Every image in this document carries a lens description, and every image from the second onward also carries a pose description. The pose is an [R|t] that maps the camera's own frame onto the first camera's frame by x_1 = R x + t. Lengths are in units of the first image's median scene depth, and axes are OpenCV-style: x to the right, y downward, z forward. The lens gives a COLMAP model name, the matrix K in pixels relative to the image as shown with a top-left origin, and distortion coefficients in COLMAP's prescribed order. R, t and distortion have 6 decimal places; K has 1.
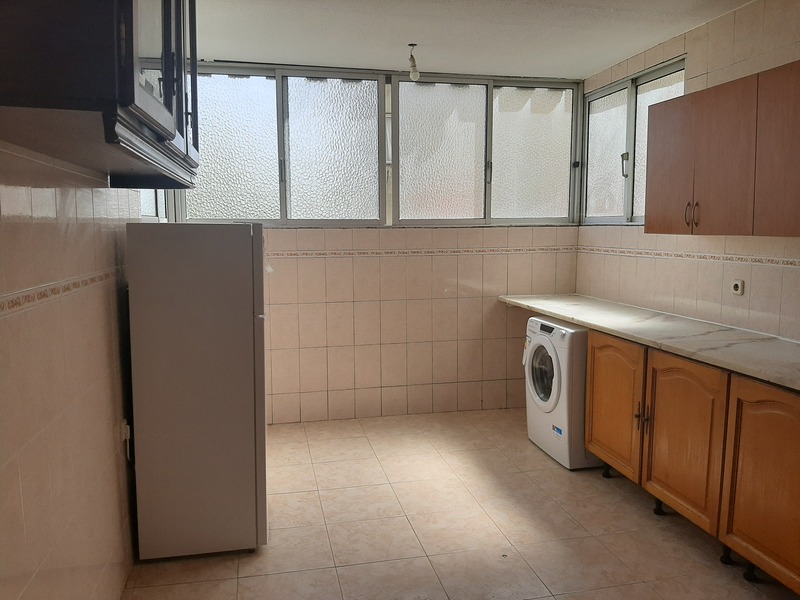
lens RADIAL K [[609.4, 0, 400.0], [0, 609.4, 300.0], [0, 0, 1]] dist [0.048581, -0.128331]
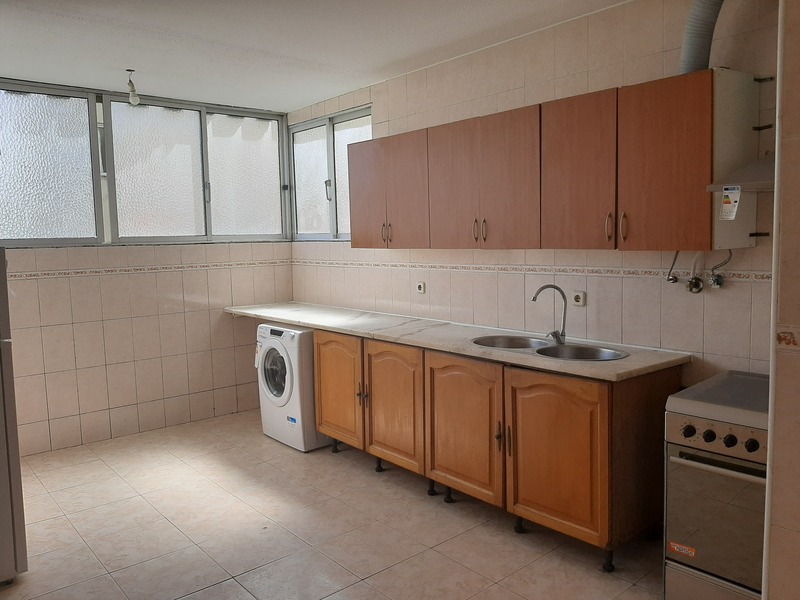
lens RADIAL K [[609.4, 0, 400.0], [0, 609.4, 300.0], [0, 0, 1]] dist [0.048581, -0.128331]
pose [[0.880848, -0.059352, 0.469664, -0.084360], [0.069490, 0.997574, -0.004263, 0.006893], [-0.468271, 0.036392, 0.882835, -0.109073]]
